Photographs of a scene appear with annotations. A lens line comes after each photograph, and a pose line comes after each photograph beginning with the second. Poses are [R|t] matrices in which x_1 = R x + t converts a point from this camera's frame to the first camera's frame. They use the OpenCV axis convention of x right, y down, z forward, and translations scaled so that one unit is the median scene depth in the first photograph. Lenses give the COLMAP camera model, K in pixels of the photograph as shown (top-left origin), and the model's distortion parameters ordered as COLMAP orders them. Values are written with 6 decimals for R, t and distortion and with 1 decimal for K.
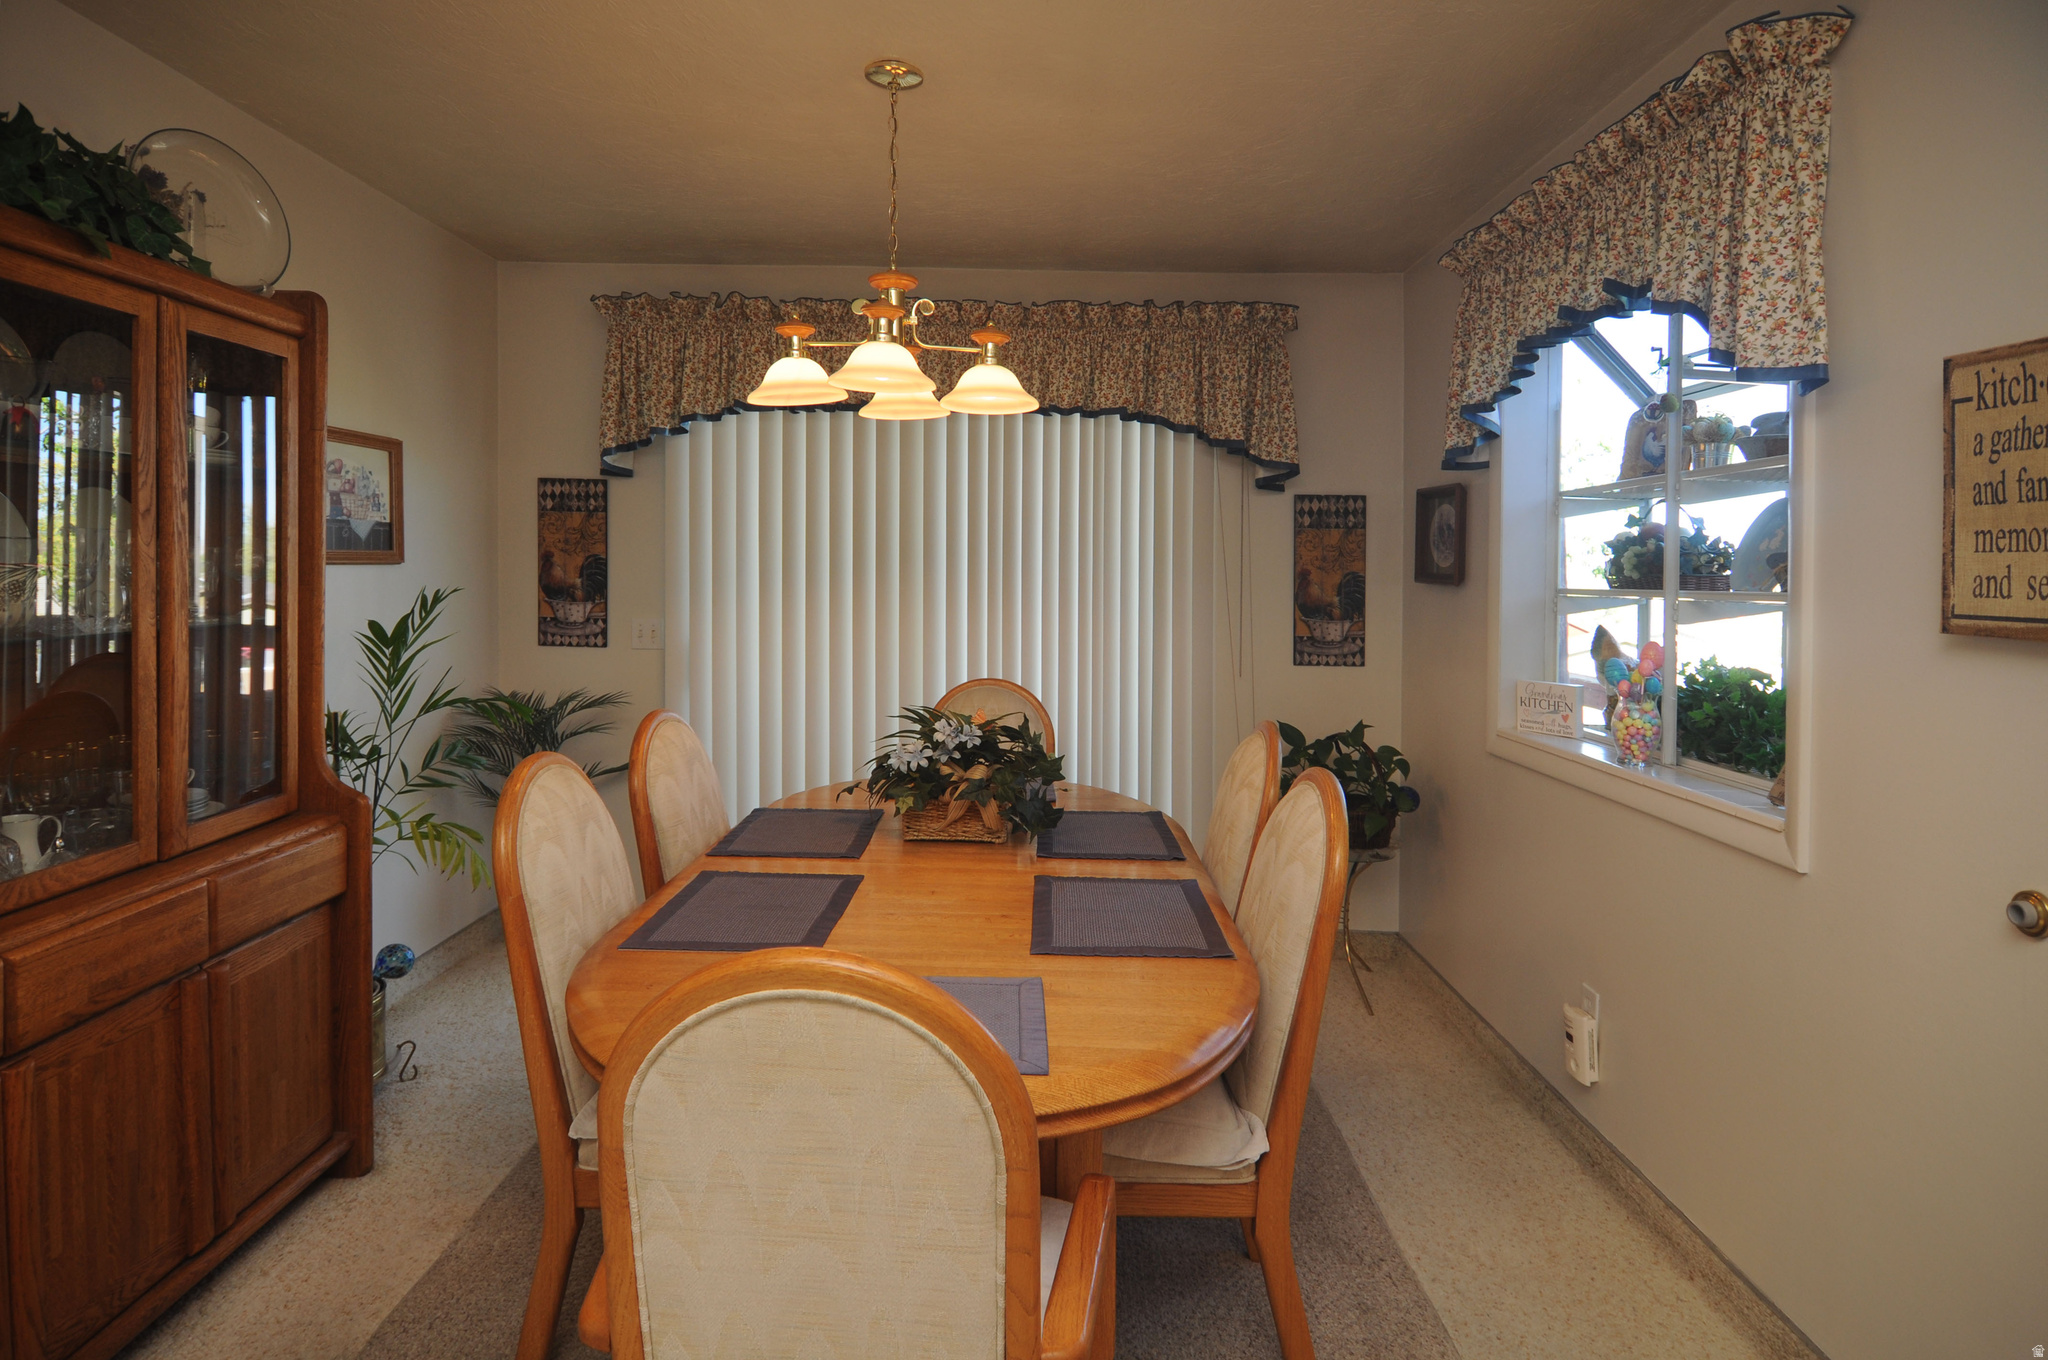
lens RADIAL K [[1108.4, 0, 1092.5], [0, 1108.4, 625.0], [0, 0, 1]] dist [-0.016426, -0.004667]
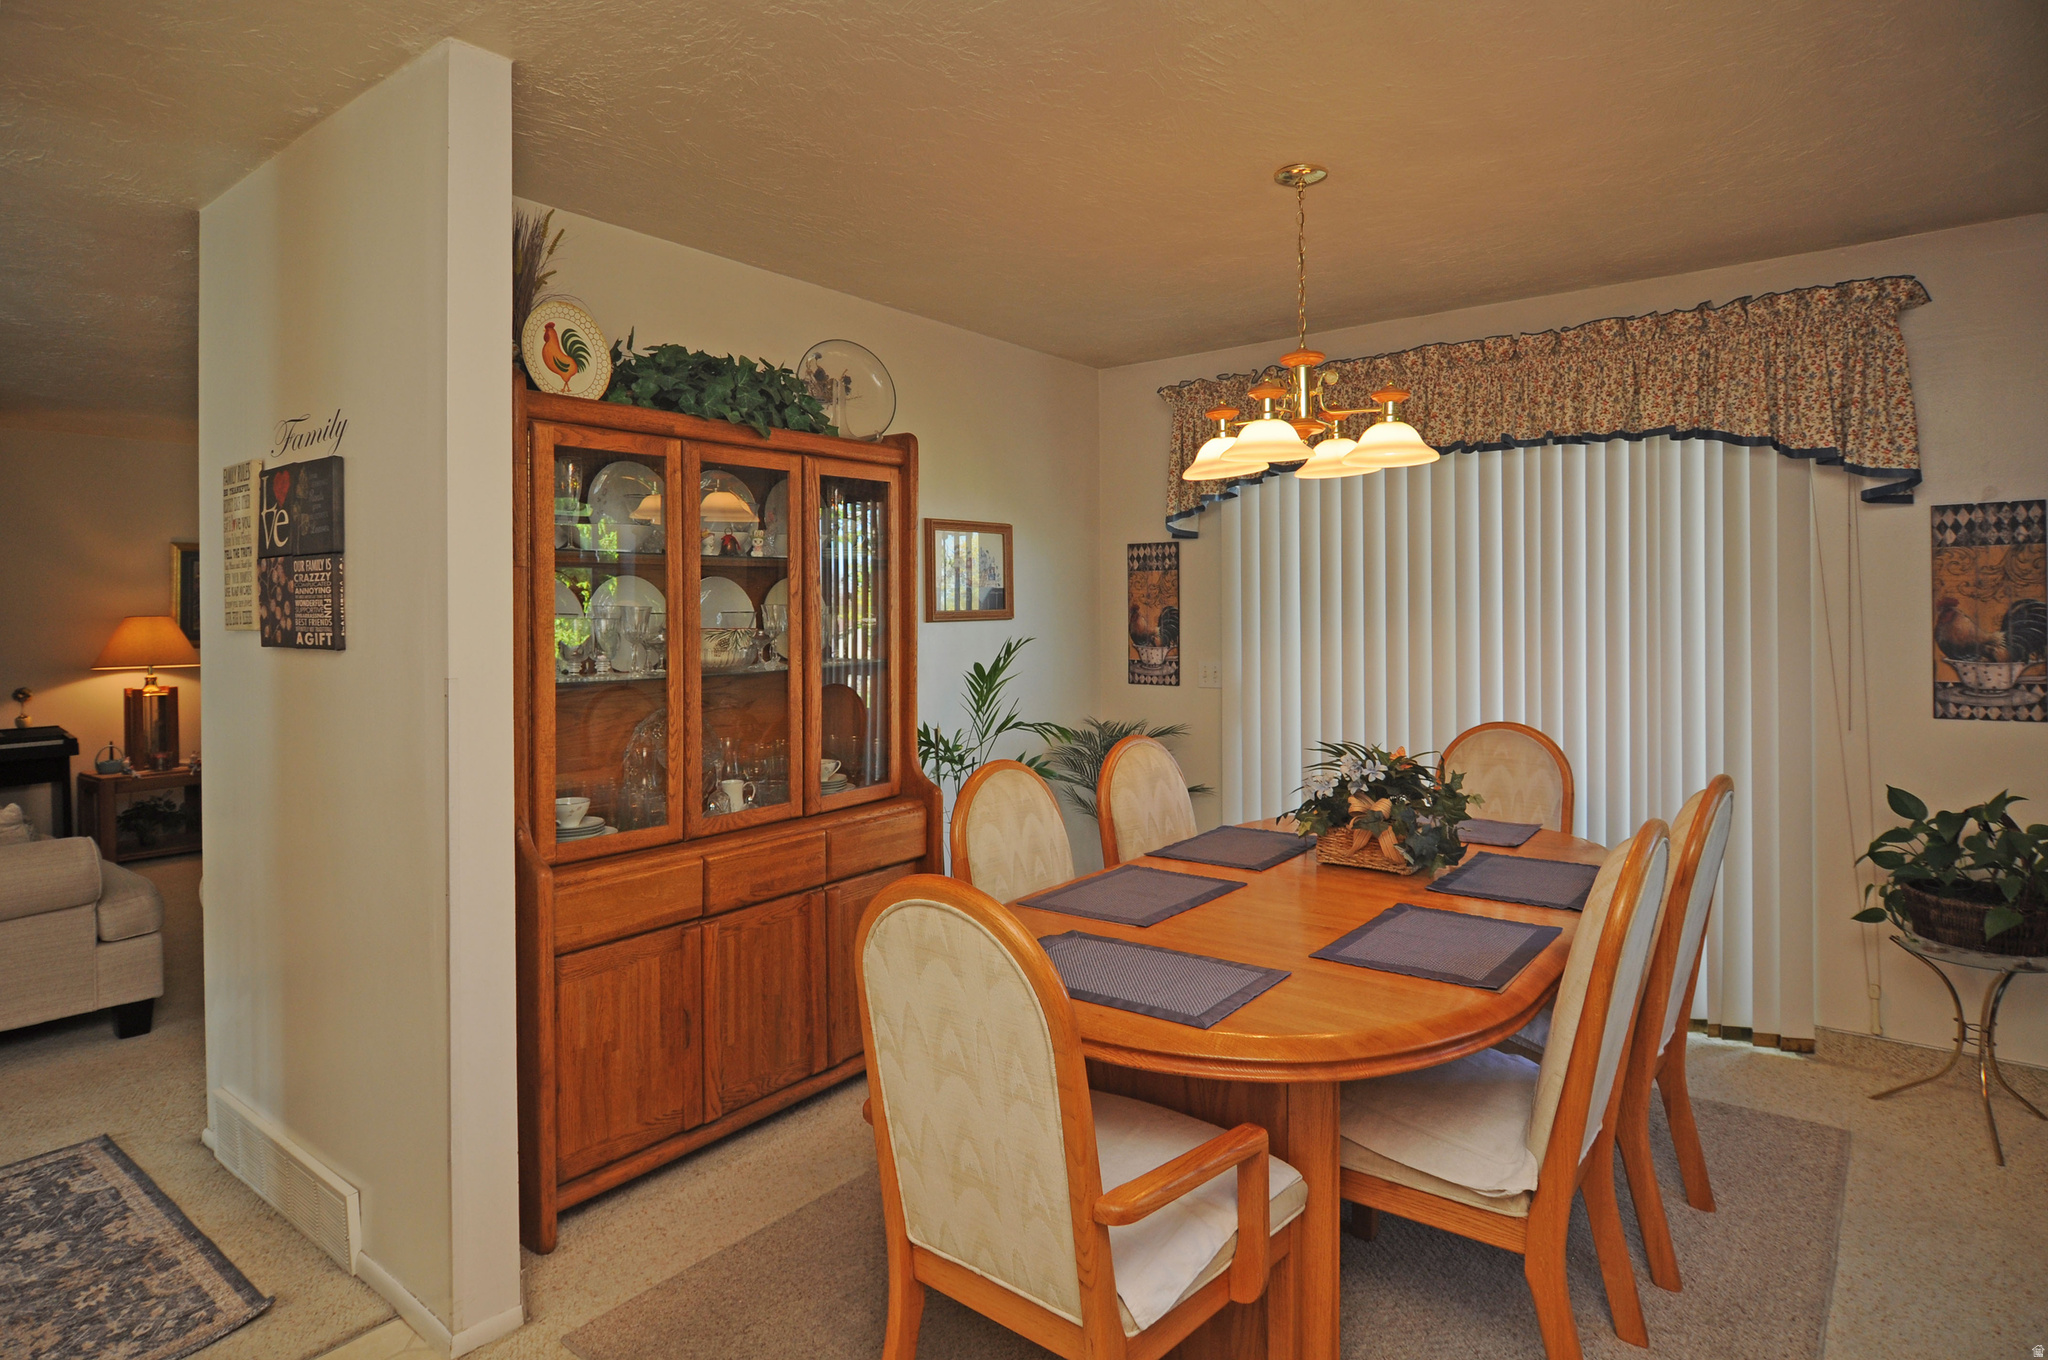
lens RADIAL K [[1108.4, 0, 1022.9], [0, 1108.4, 658.0], [0, 0, 1]] dist [-0.016426, -0.004667]
pose [[0.796976, -0.002752, -0.604005, 0.255842], [-0.002419, 0.999967, -0.007749, 0.000540], [0.604006, 0.007637, 0.796943, -0.054792]]
